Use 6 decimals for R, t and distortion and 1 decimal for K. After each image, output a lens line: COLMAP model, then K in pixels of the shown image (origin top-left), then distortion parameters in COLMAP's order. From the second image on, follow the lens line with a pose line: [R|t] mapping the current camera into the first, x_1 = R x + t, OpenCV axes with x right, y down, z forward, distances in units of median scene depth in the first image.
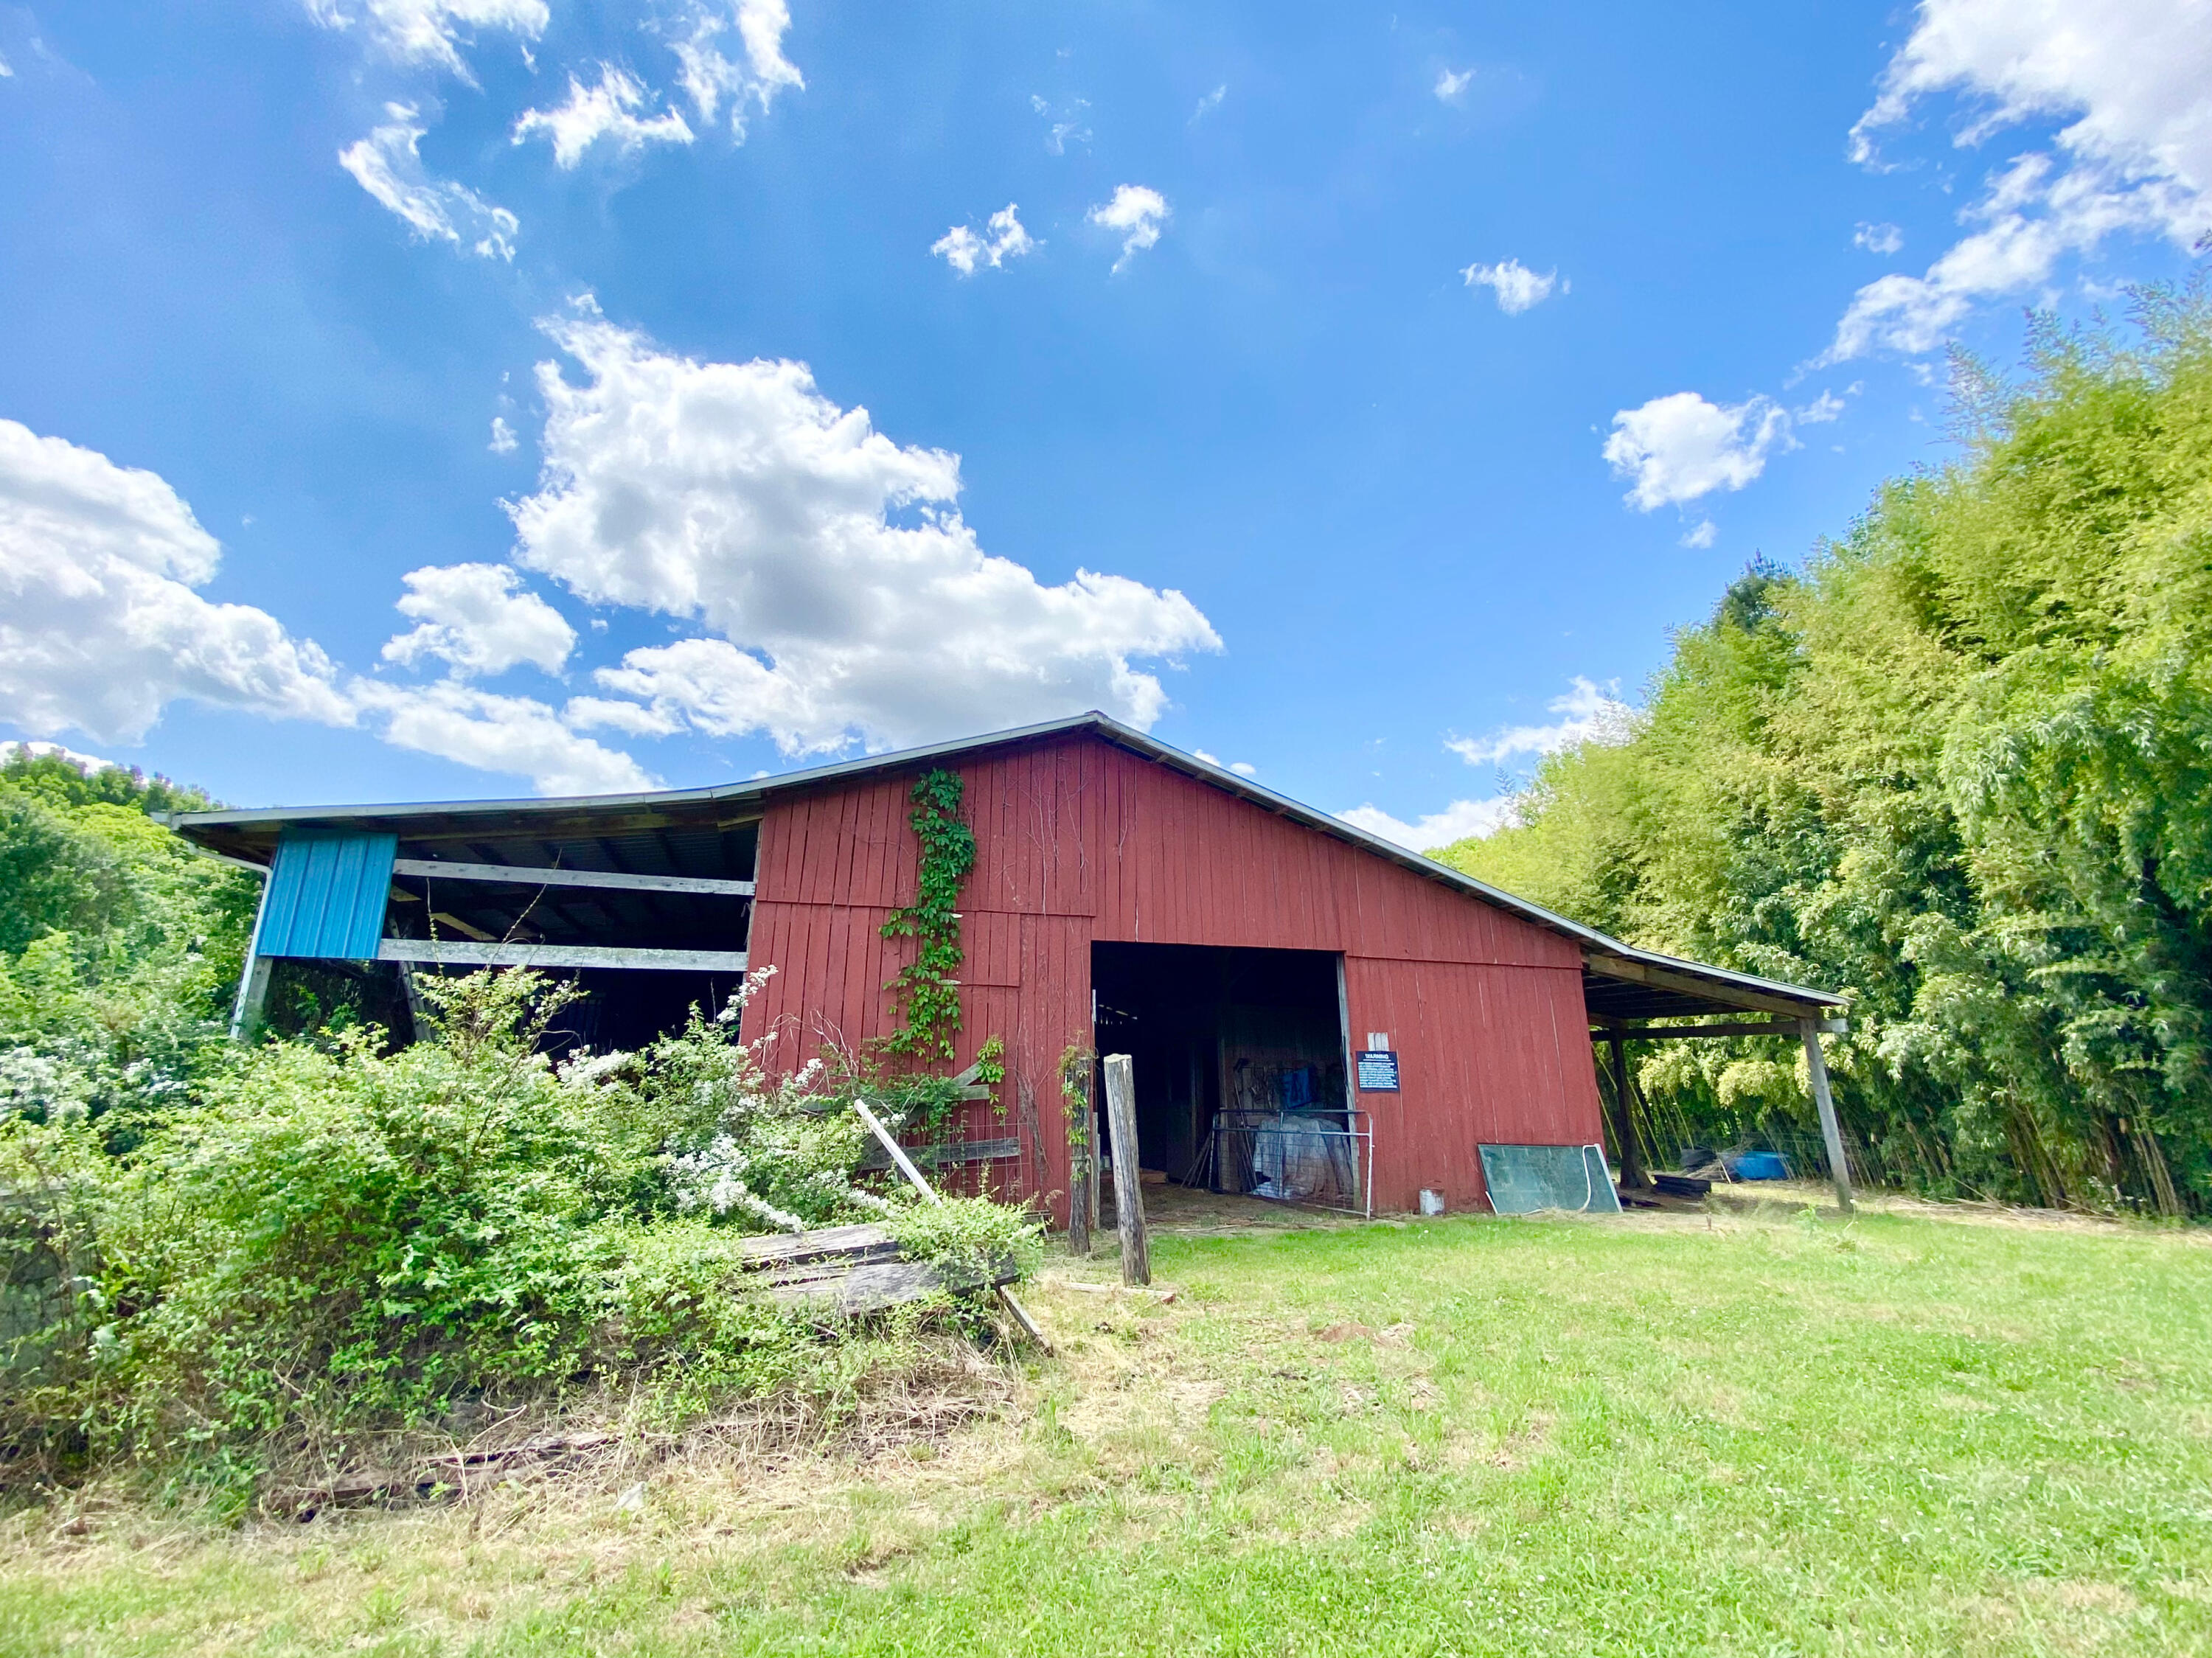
lens RADIAL K [[934.7, 0, 1106.0], [0, 934.7, 829.0], [0, 0, 1]] dist [0.043213, -0.000056]
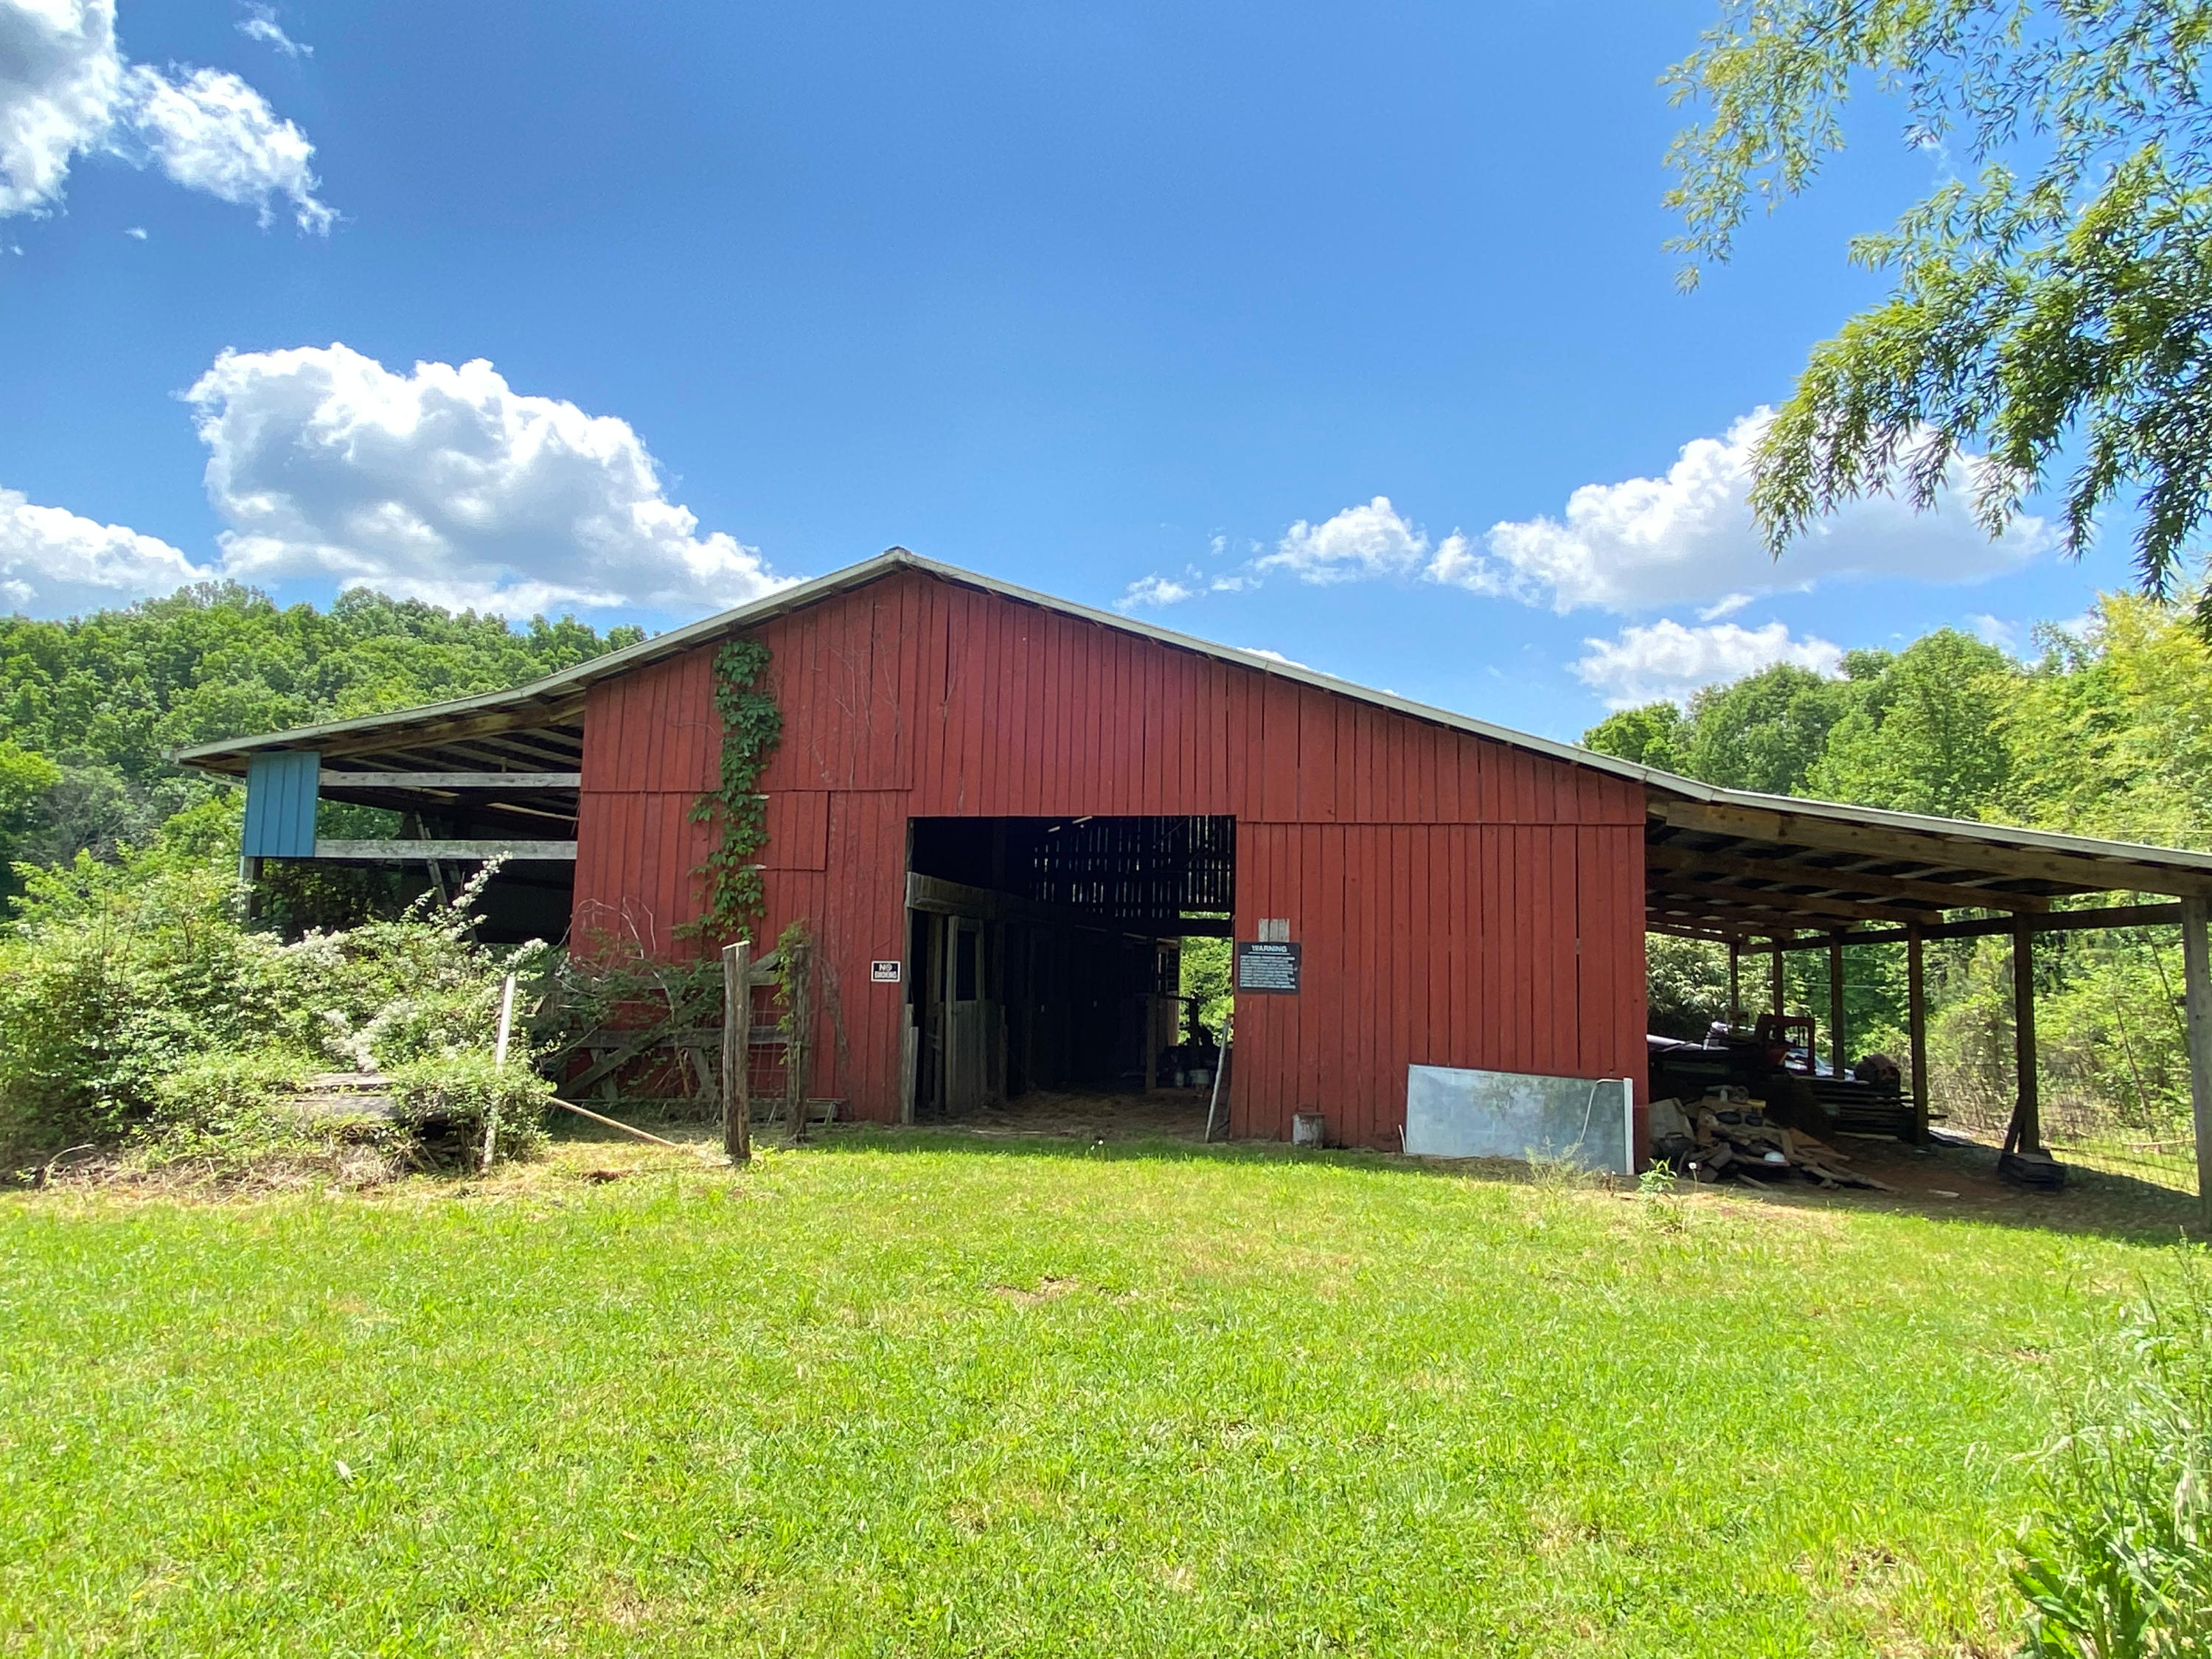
lens RADIAL K [[1447.5, 0, 1106.0], [0, 1447.5, 829.5], [0, 0, 1]] dist [0.067541, 0.000119]
pose [[0.856986, -0.029015, -0.514523, 0.908603], [0.106798, 0.986738, 0.122238, -0.016172], [0.504153, -0.159706, 0.848719, -0.068101]]
